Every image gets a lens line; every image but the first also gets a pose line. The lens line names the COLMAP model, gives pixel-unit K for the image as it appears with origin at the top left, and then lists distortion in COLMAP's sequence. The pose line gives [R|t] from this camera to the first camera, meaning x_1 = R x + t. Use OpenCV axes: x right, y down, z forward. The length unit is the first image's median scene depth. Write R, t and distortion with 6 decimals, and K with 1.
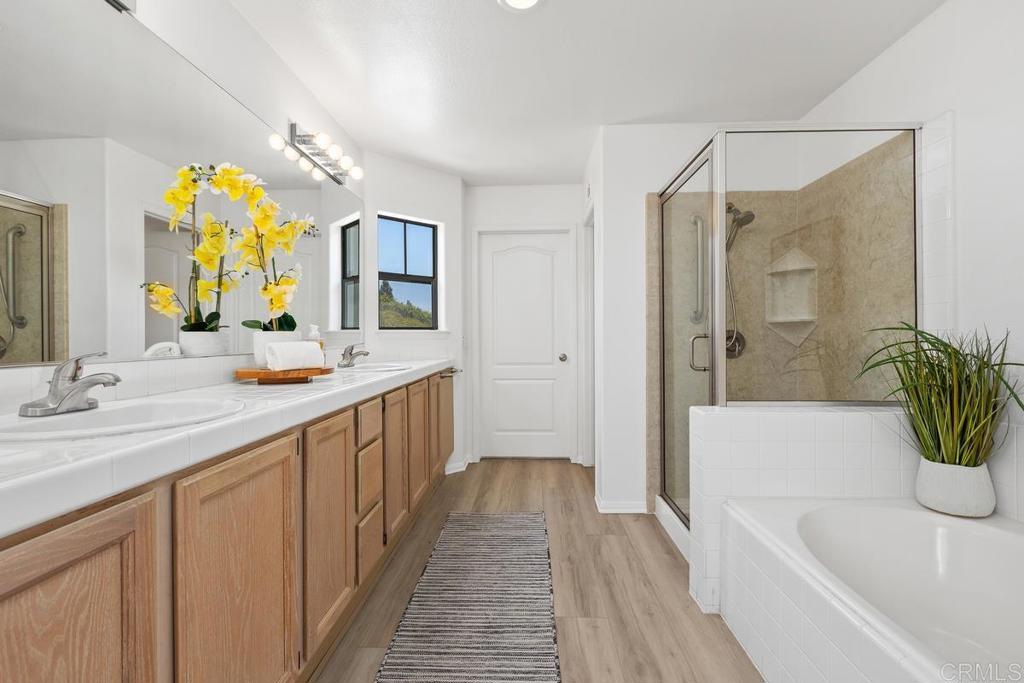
lens RADIAL K [[456.9, 0, 512.1], [0, 456.9, 335.8], [0, 0, 1]] dist [-0.002096, -0.000049]
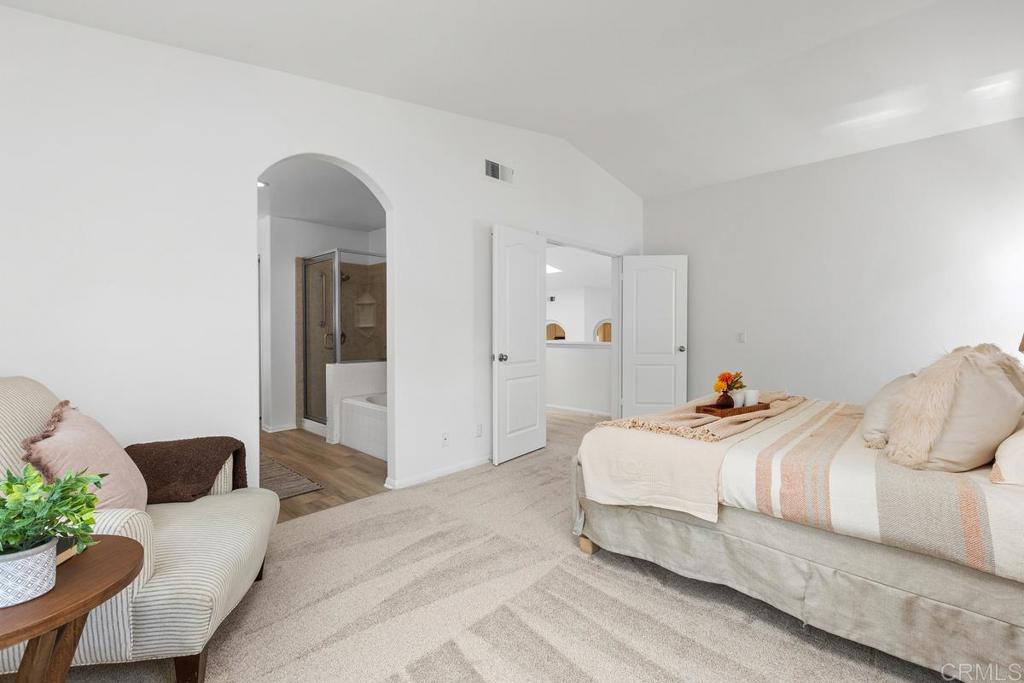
lens RADIAL K [[456.9, 0, 512.1], [0, 456.9, 335.8], [0, 0, 1]] dist [-0.002096, -0.000049]
pose [[0.665711, -0.007636, 0.746171, -0.529239], [-0.001644, 0.999930, 0.011700, -0.015883], [-0.746208, -0.009016, 0.665652, -0.933293]]
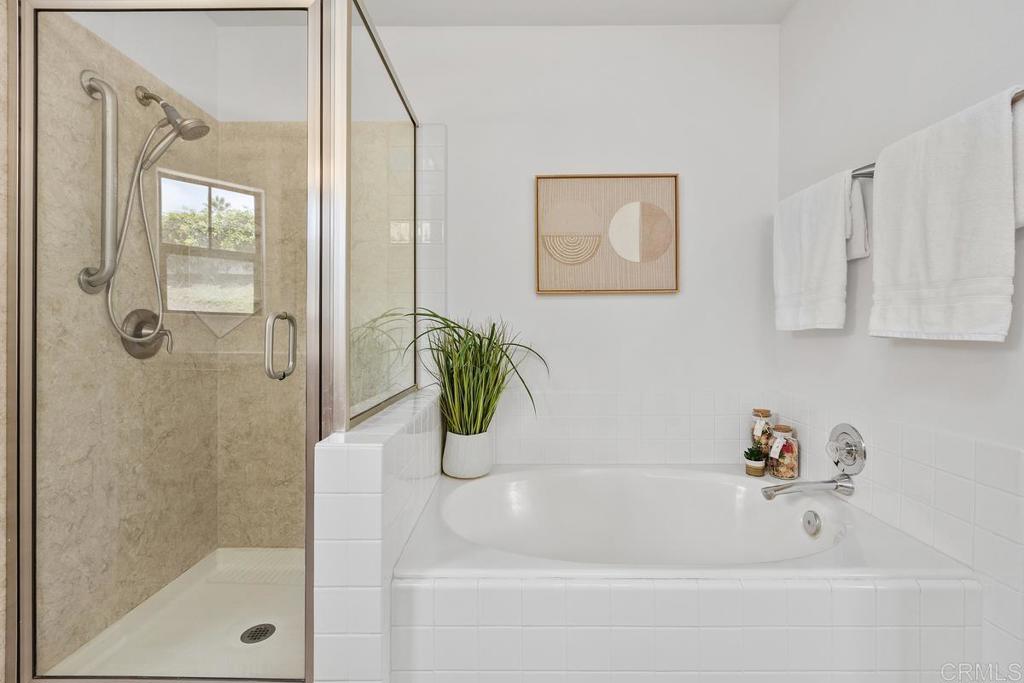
lens RADIAL K [[456.9, 0, 512.1], [0, 456.9, 335.8], [0, 0, 1]] dist [-0.002096, -0.000049]
pose [[-0.027299, -0.001134, 0.999627, -0.114967], [-0.008232, 0.999966, 0.000910, 0.017288], [-0.999593, -0.008204, -0.027307, 0.569427]]
